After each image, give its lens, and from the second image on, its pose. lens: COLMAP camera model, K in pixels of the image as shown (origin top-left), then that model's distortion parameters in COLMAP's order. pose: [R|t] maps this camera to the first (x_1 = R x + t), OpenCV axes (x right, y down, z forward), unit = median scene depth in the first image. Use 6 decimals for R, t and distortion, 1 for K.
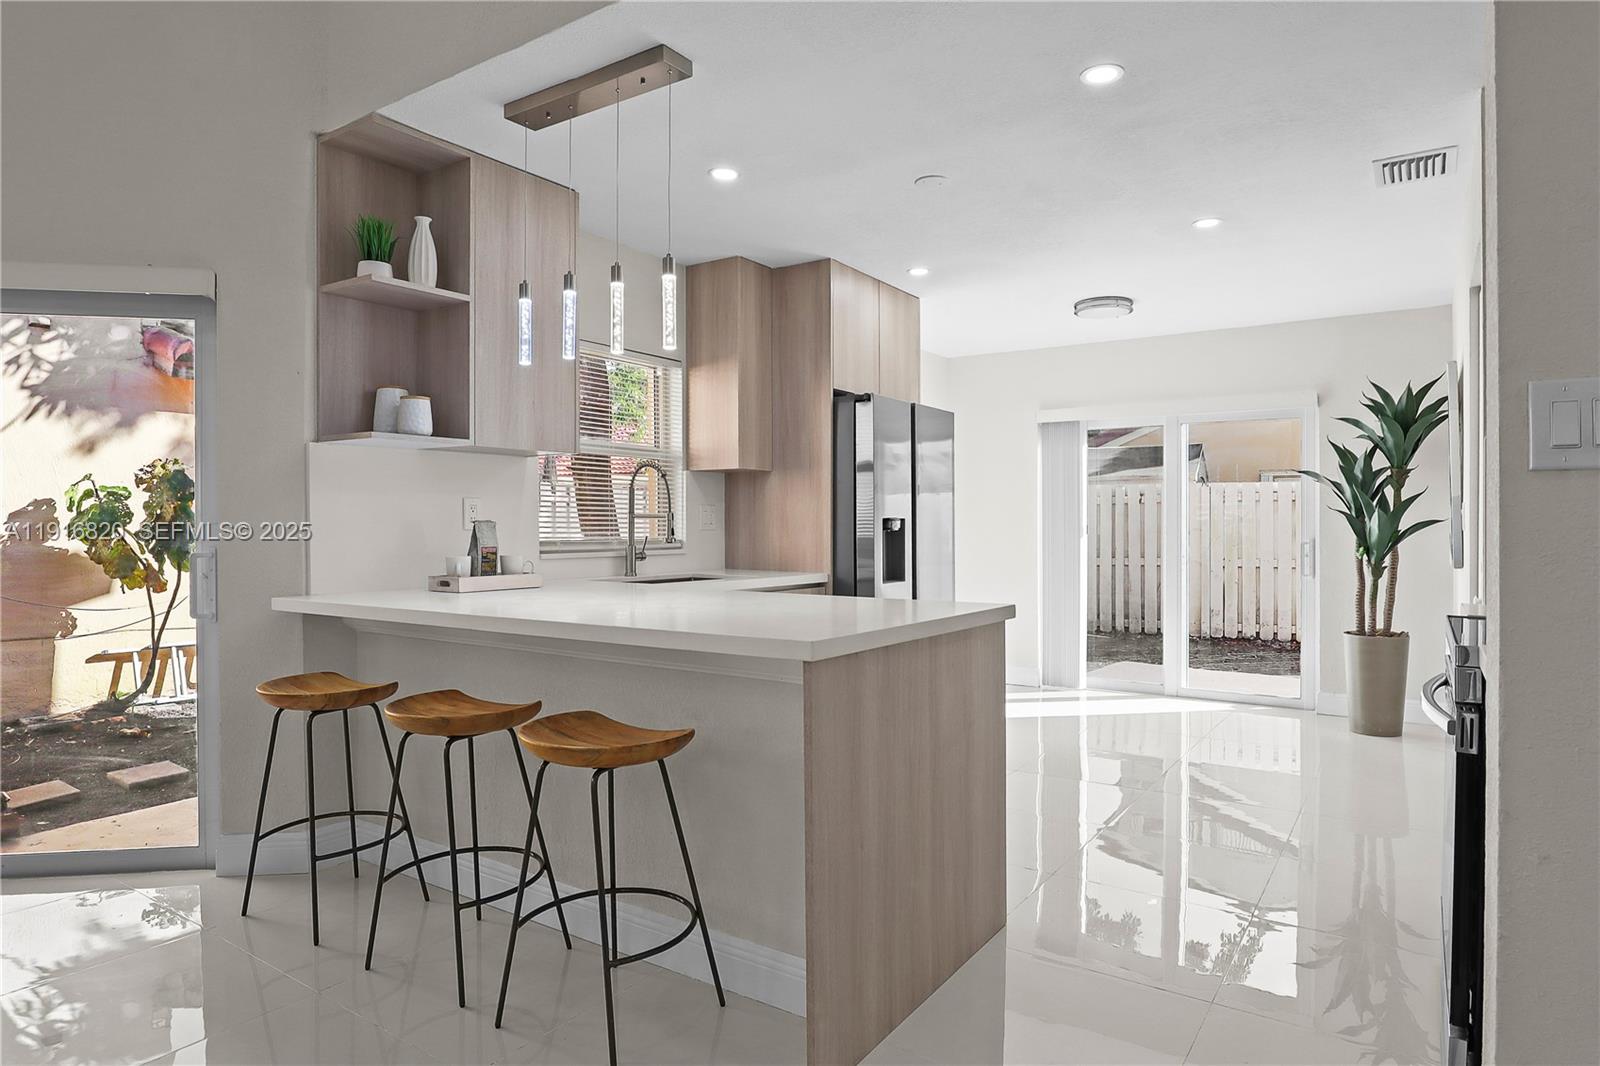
lens RADIAL K [[947.1, 0, 800.0], [0, 947.1, 533.0], [0, 0, 1]] dist [-0.010859, 0.001747]
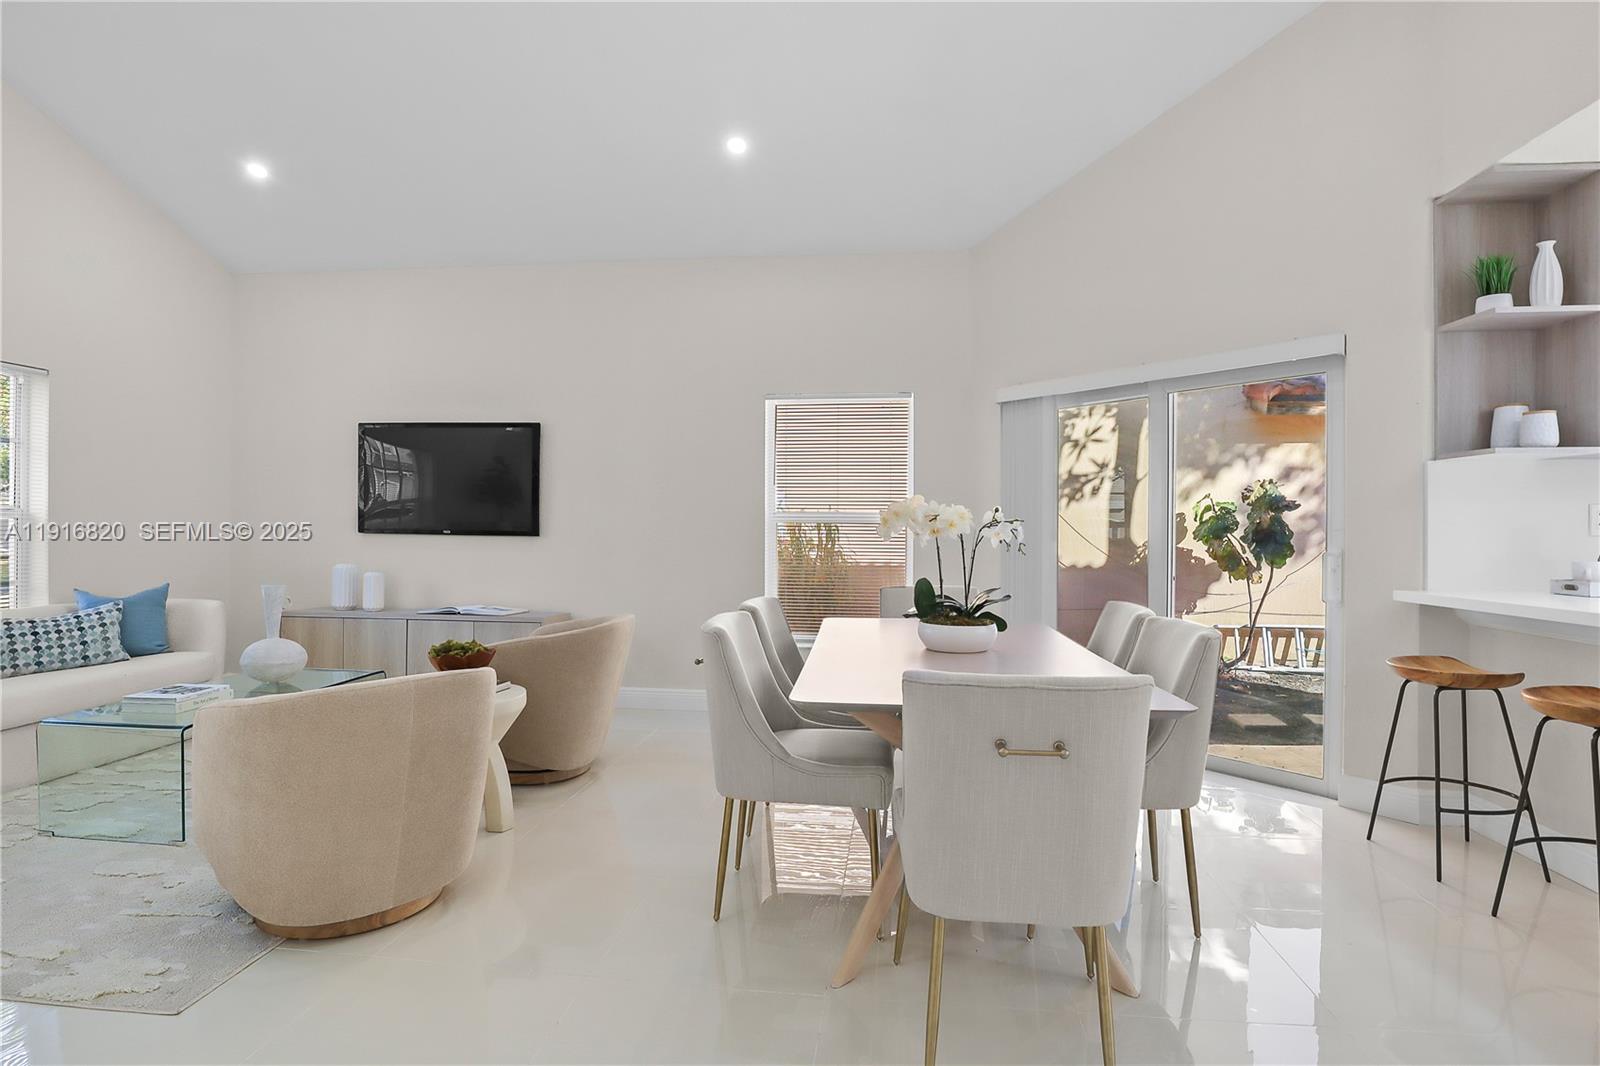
lens RADIAL K [[823.3, 0, 800.0], [0, 823.3, 533.0], [0, 0, 1]] dist [-0.017791, -0.000076]
pose [[0.482419, 0.004099, -0.875931, -0.002849], [-0.011214, 0.999936, -0.001497, 0.002945], [0.875869, 0.010544, 0.482434, -0.112108]]
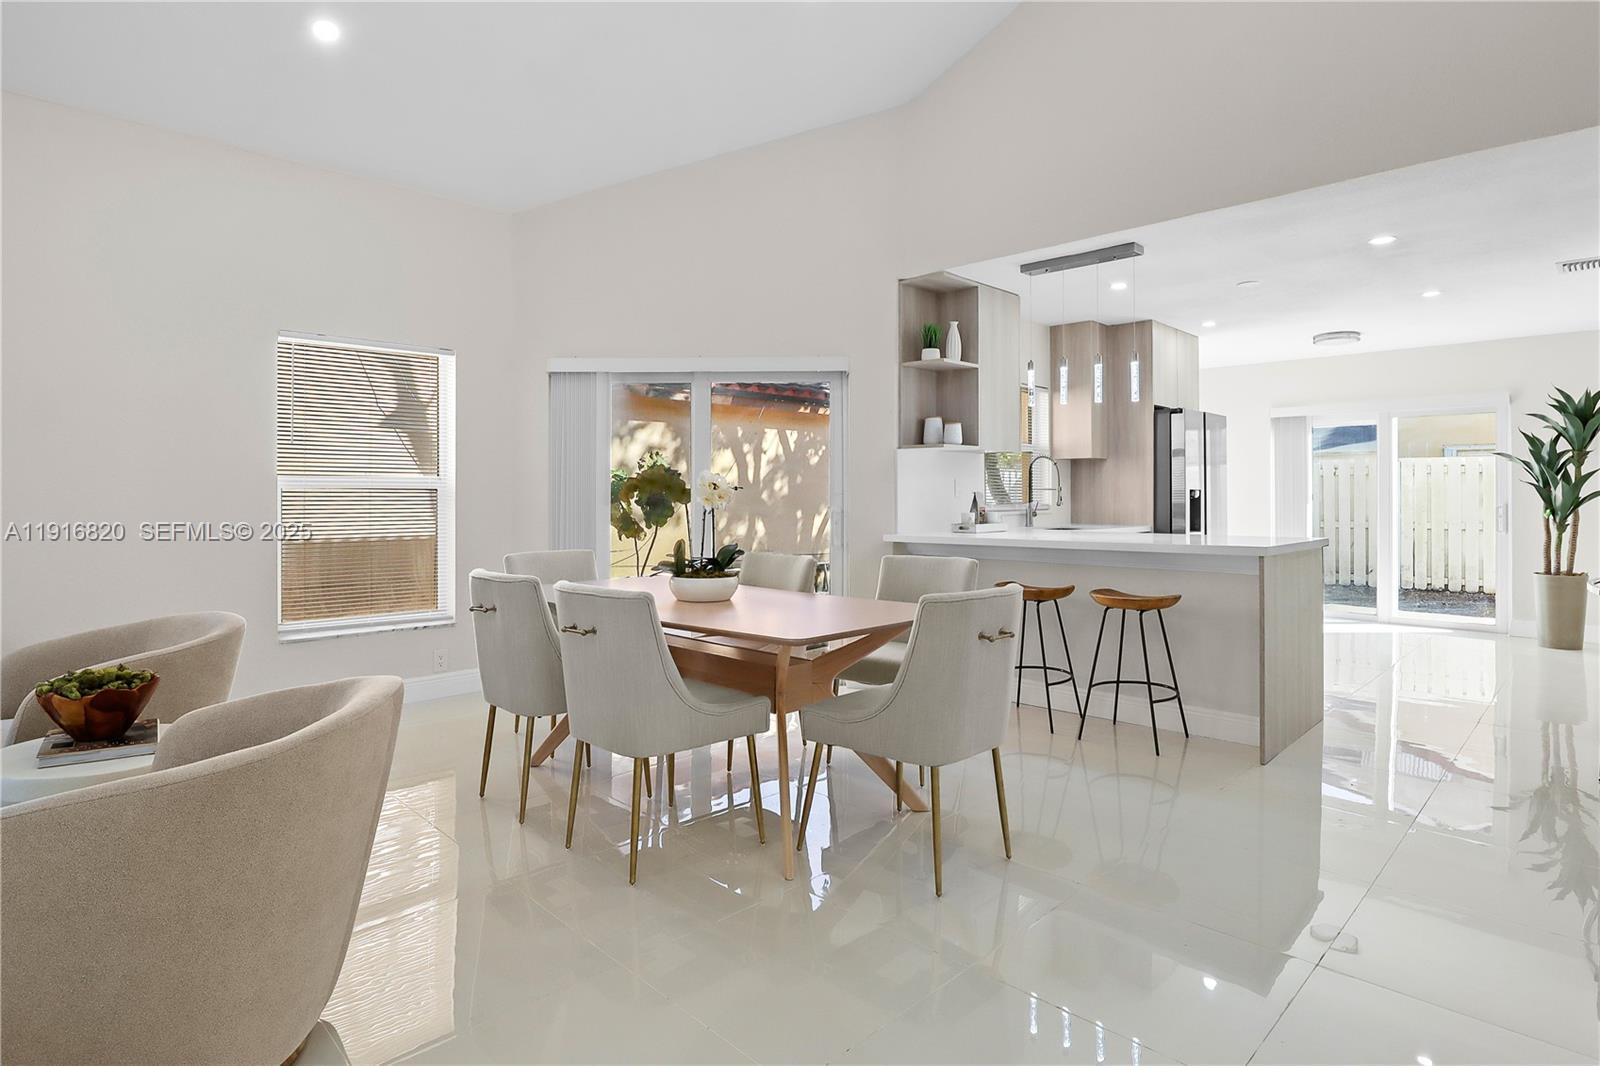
lens RADIAL K [[863.4, 0, 800.8], [0, 863.4, 499.5], [0, 0, 1]] dist [-0.004251, -0.001029]
pose [[0.984793, -0.001966, -0.173721, -0.255085], [0.001278, 0.999991, -0.004070, 0.004132], [0.173727, 0.003786, 0.984786, -0.415747]]
